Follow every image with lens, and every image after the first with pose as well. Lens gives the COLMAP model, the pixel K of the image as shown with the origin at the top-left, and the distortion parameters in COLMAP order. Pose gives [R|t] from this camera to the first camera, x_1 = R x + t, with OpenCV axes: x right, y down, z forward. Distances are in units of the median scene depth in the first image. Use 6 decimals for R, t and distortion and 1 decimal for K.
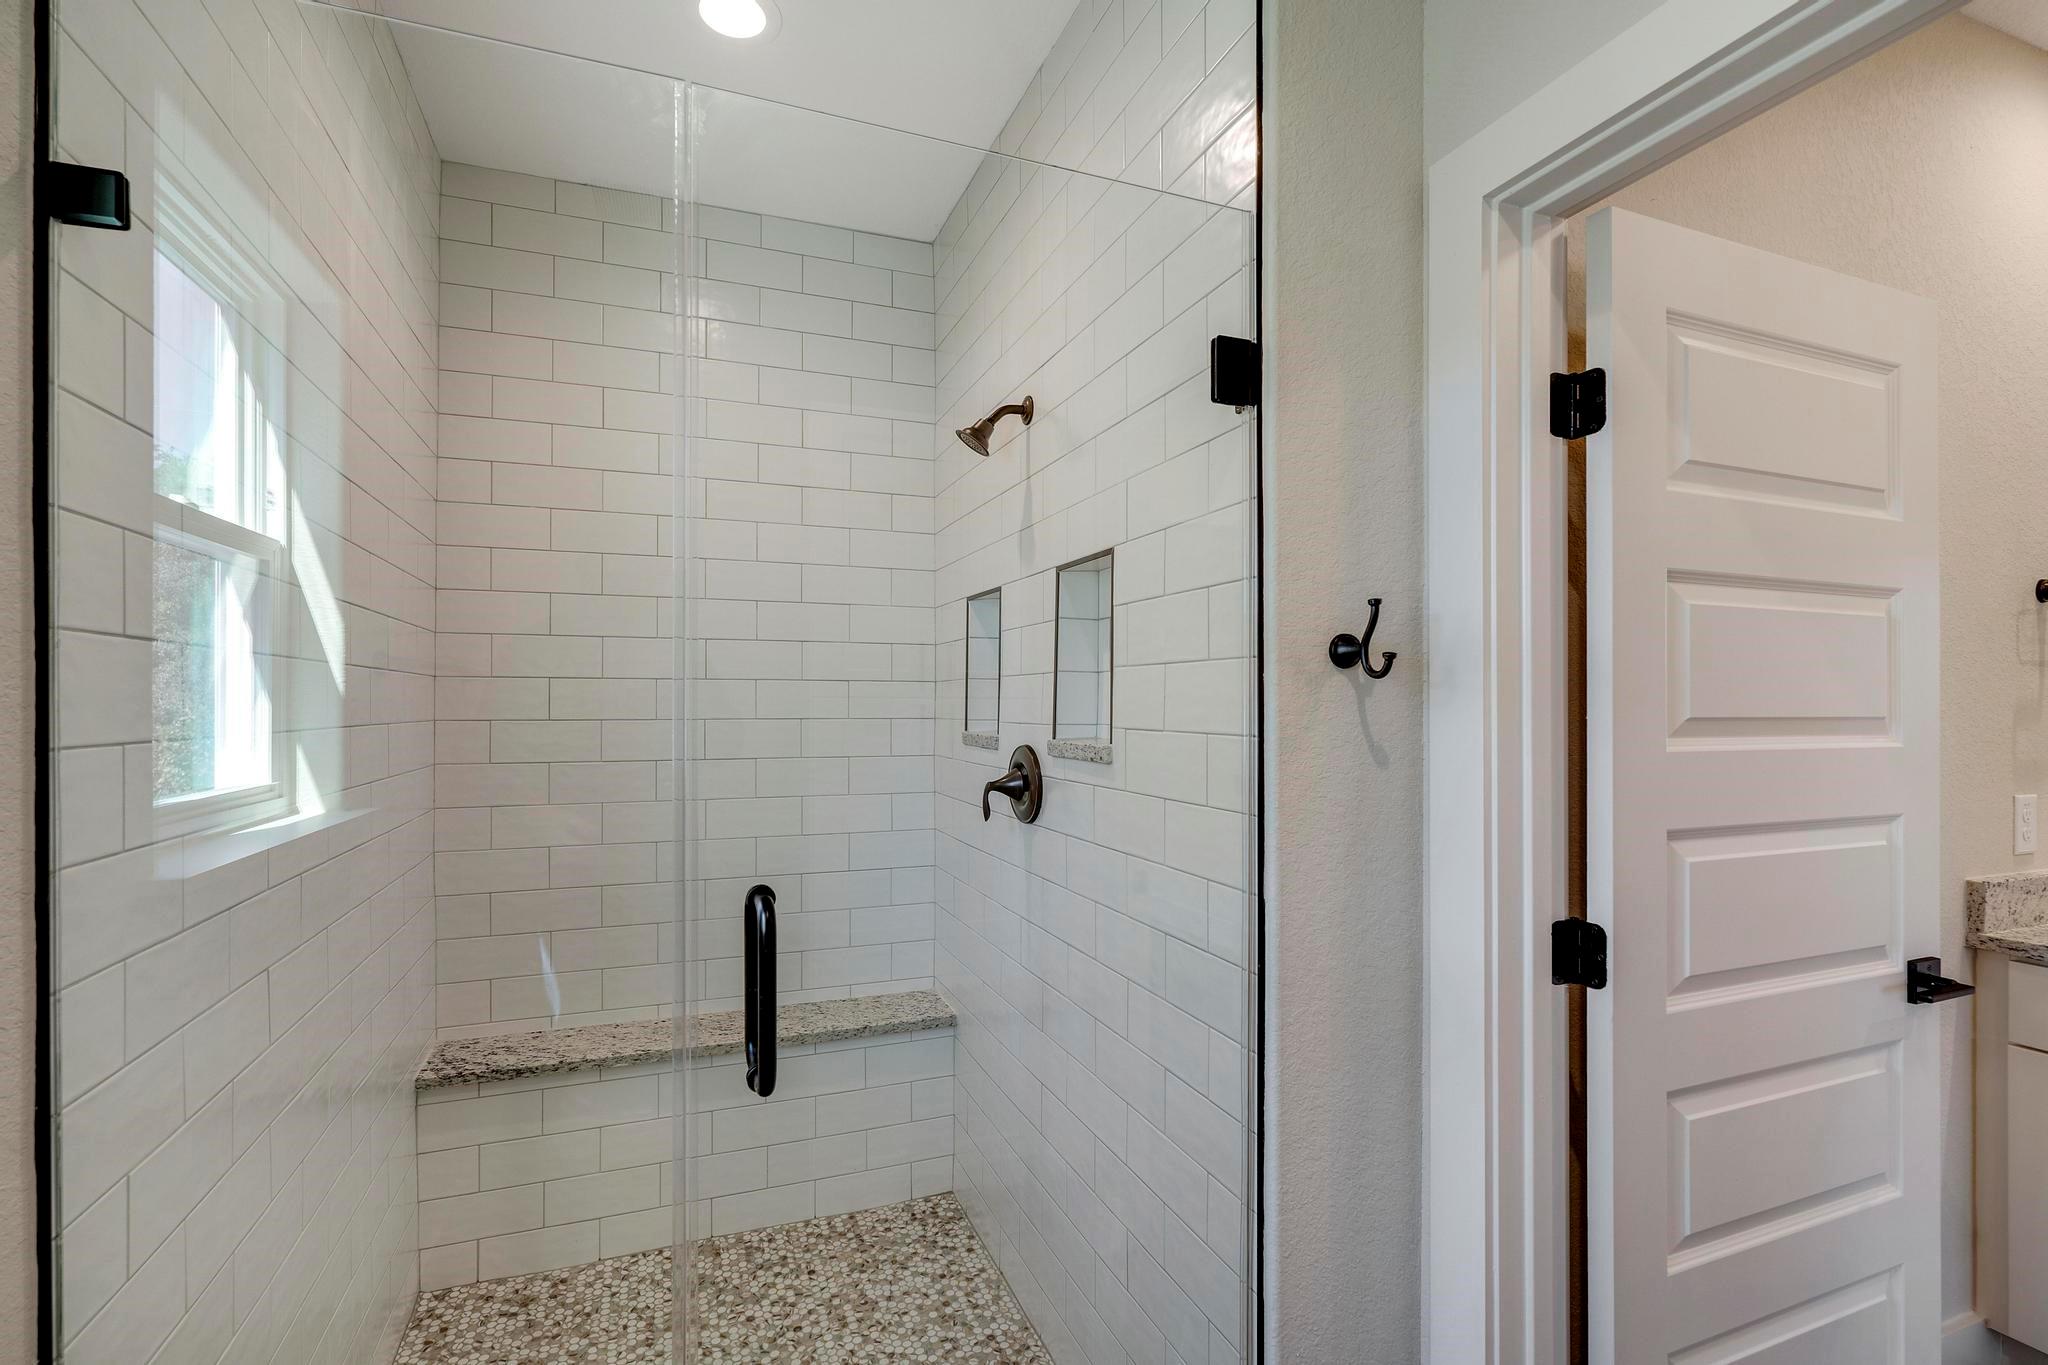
lens RADIAL K [[915.6, 0, 1025.0], [0, 915.6, 694.6], [0, 0, 1]] dist [0.000709, -0.000006]
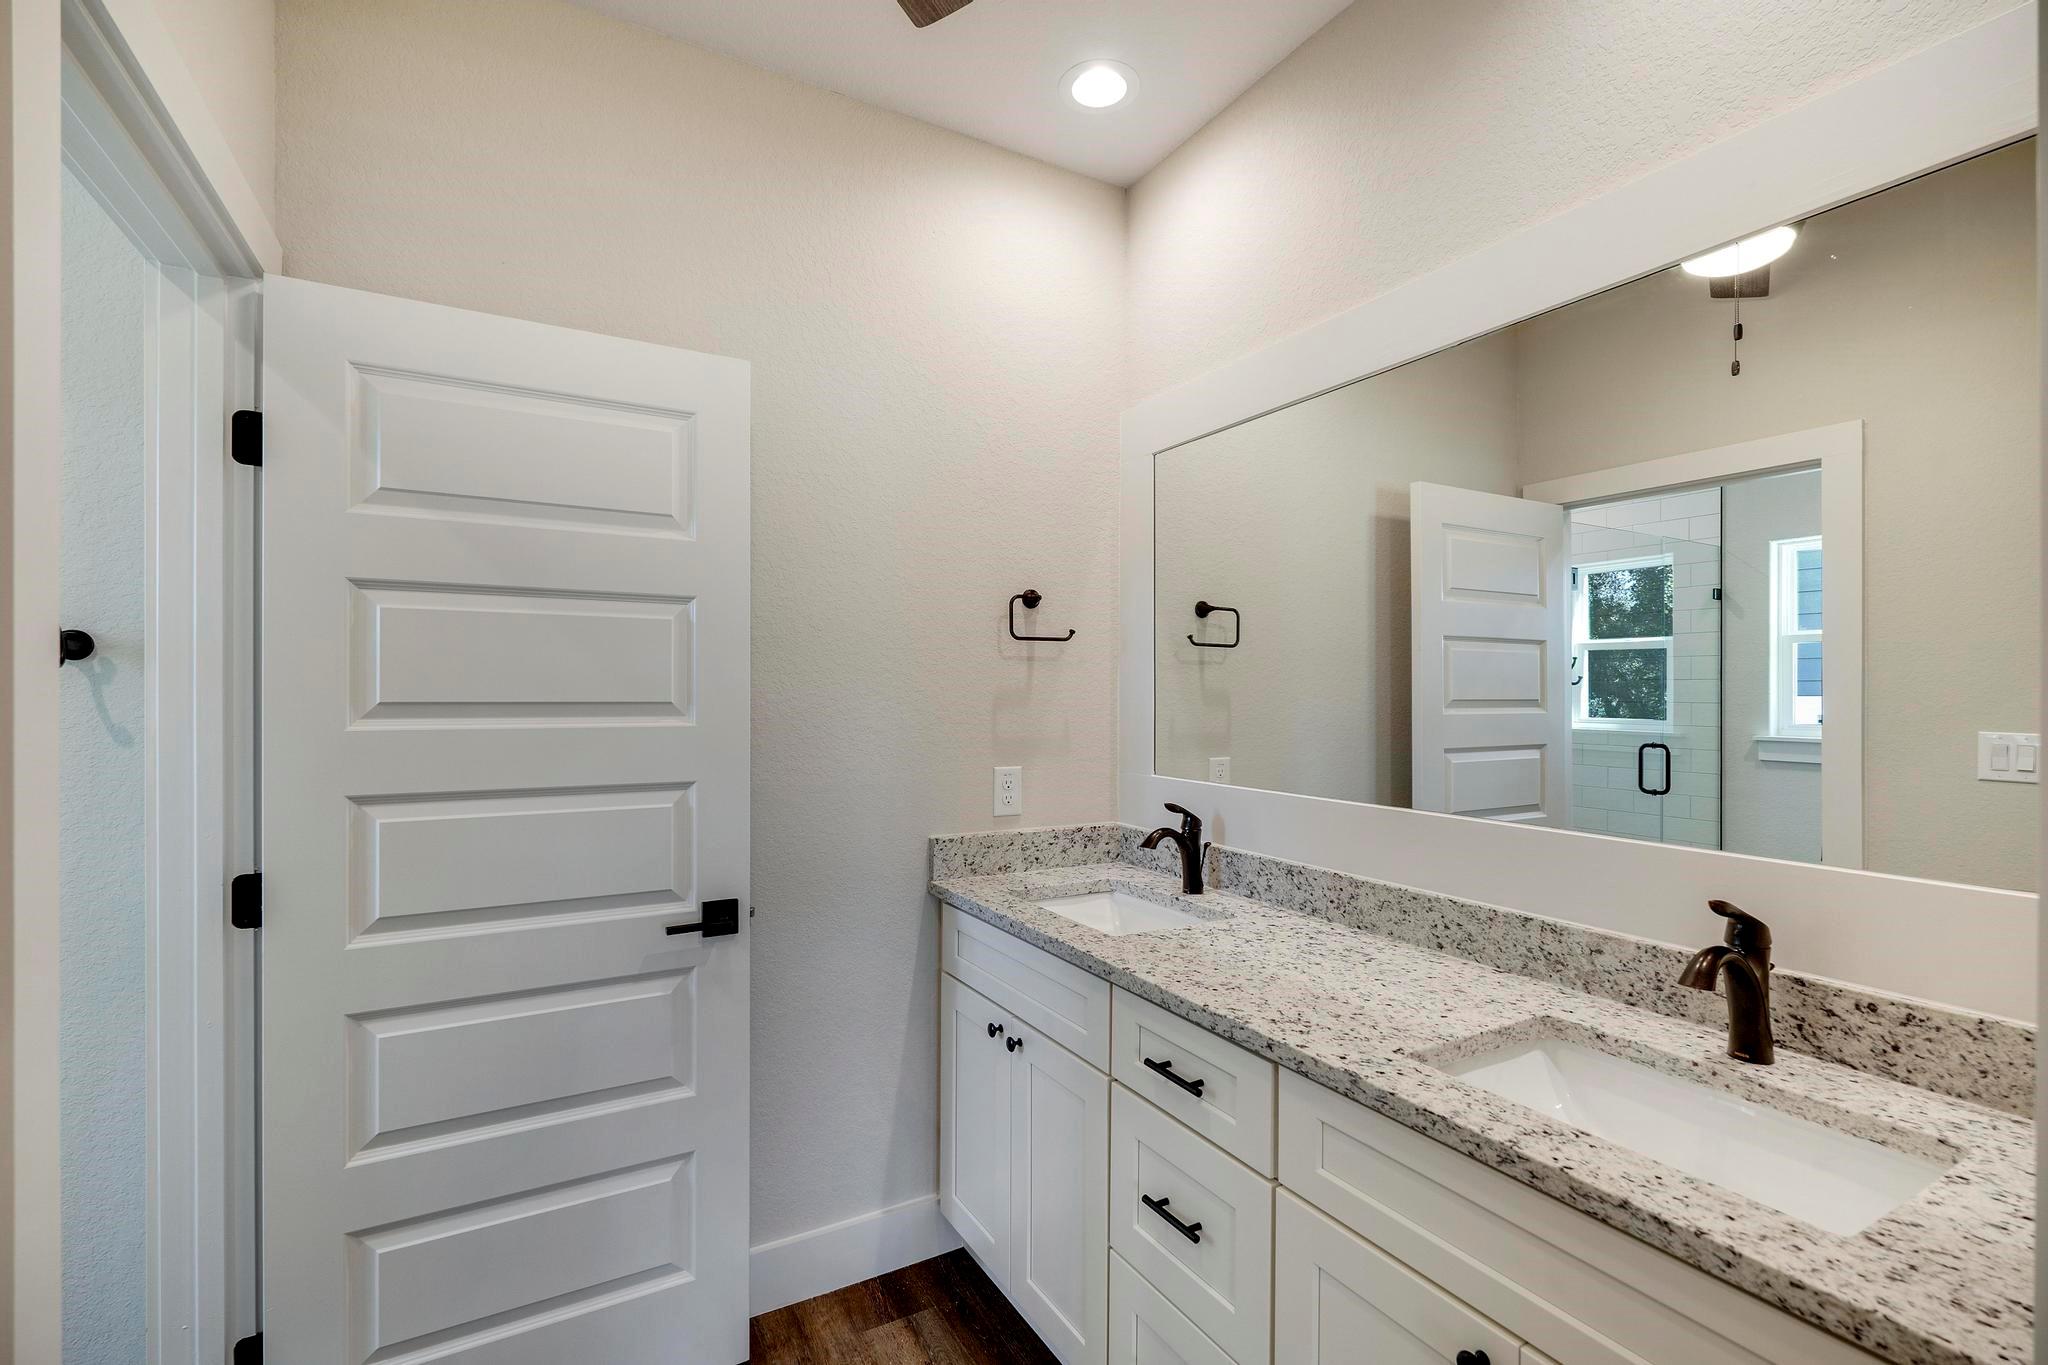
lens RADIAL K [[915.6, 0, 1024.3], [0, 915.6, 683.6], [0, 0, 1]] dist [0.000709, -0.000006]
pose [[0.990954, 0.000973, 0.134199, 1.245431], [-0.000661, 0.999997, -0.002368, 0.002656], [-0.134201, 0.002258, 0.990952, -0.268583]]
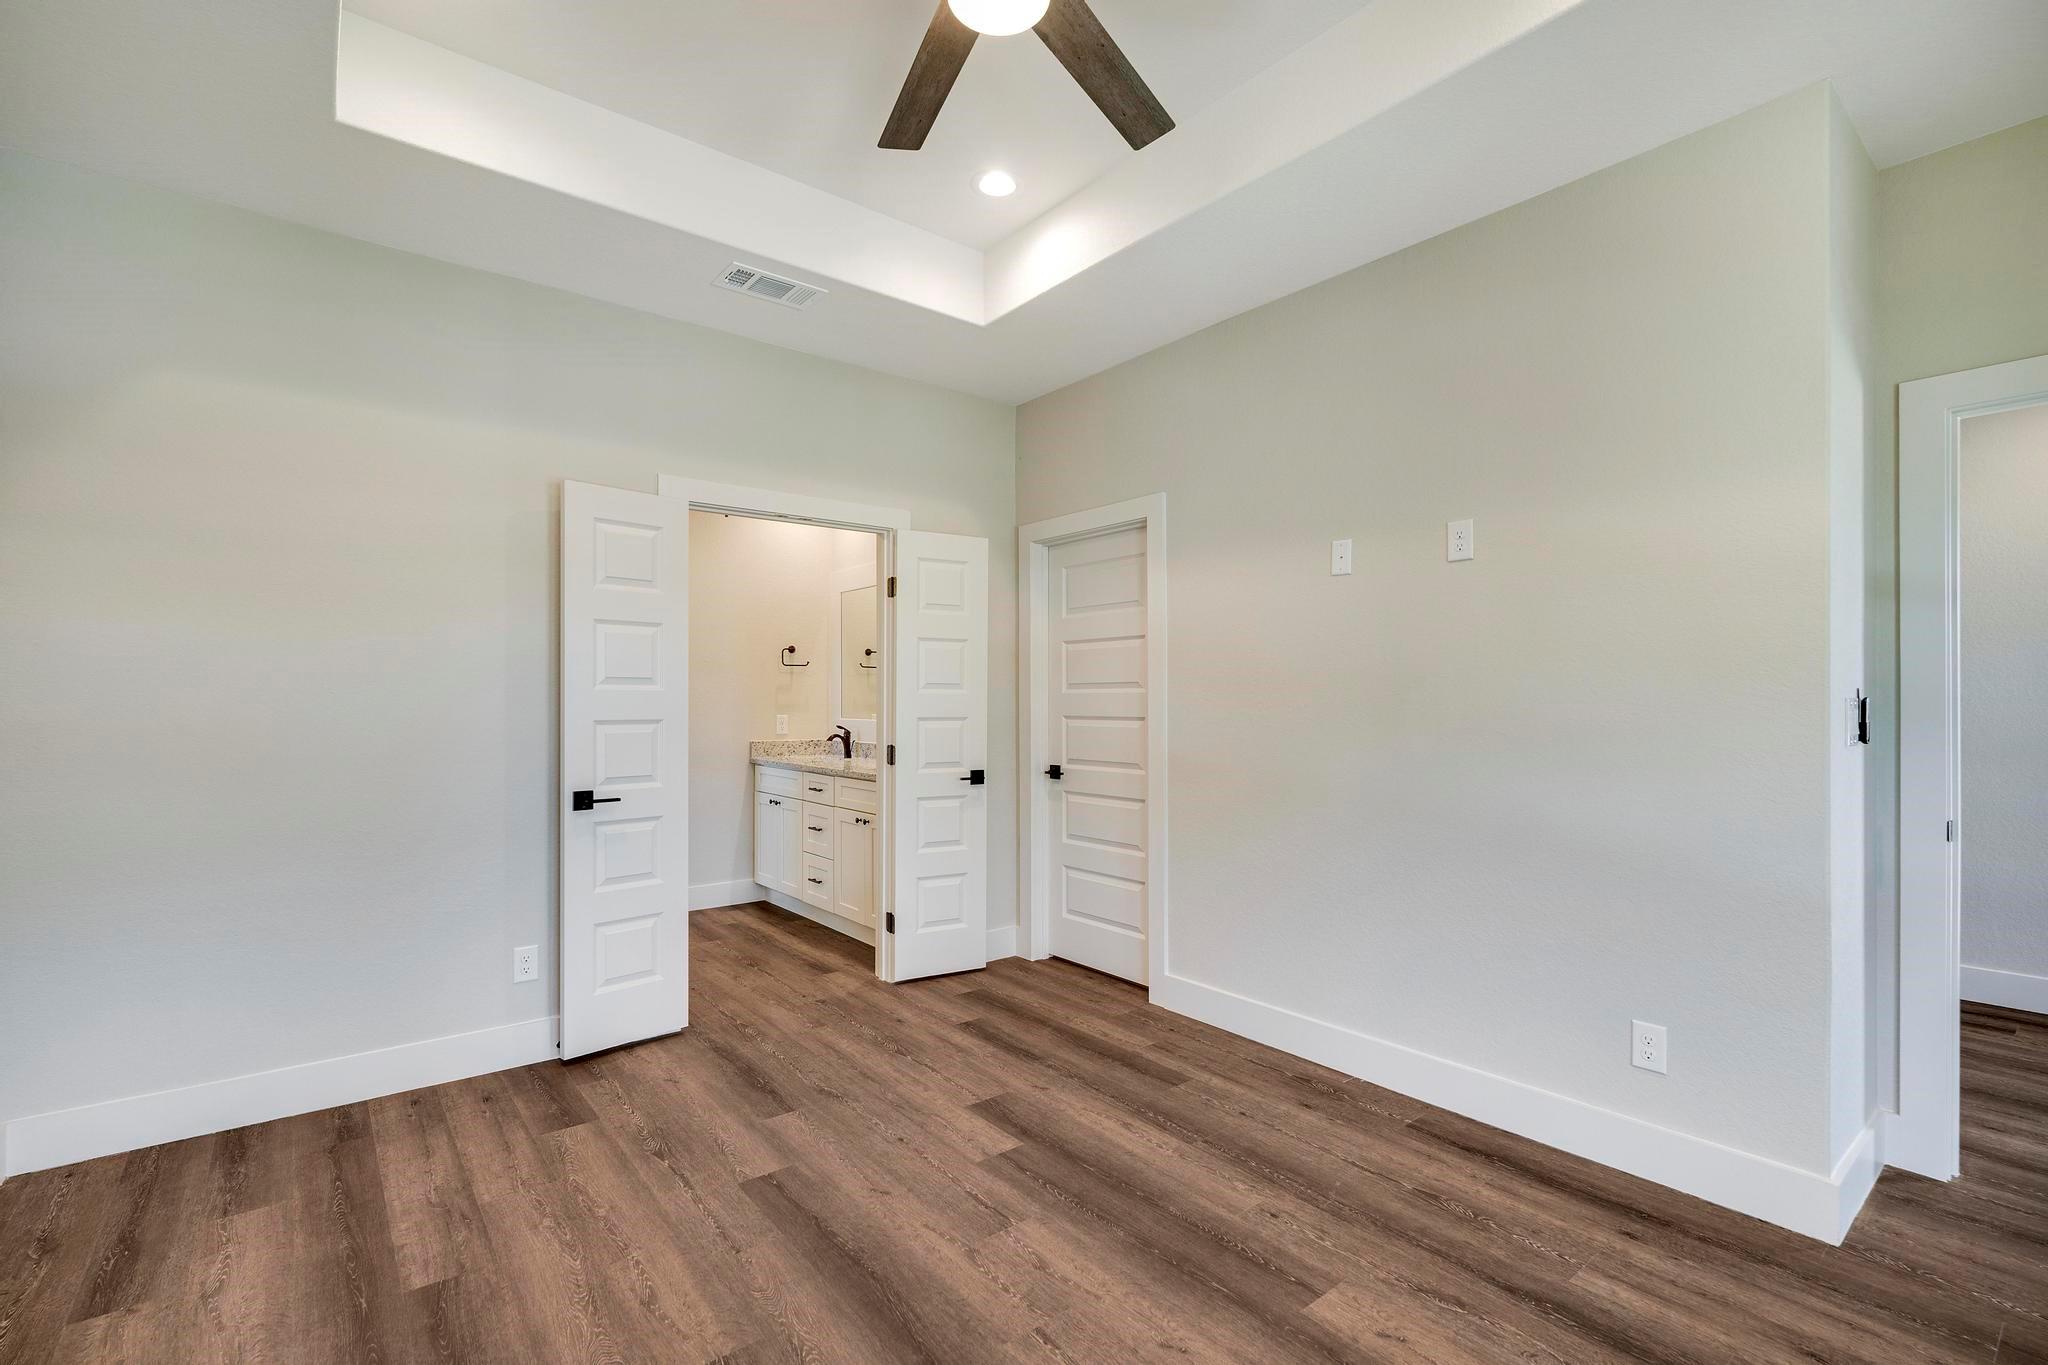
lens RADIAL K [[915.6, 0, 1020.1], [0, 915.6, 690.4], [0, 0, 1]] dist [0.000709, -0.000006]
pose [[0.956947, -0.001562, 0.290257, 1.261225], [0.000990, 0.999997, 0.002118, 0.024903], [-0.290260, -0.001740, 0.956946, -2.887842]]
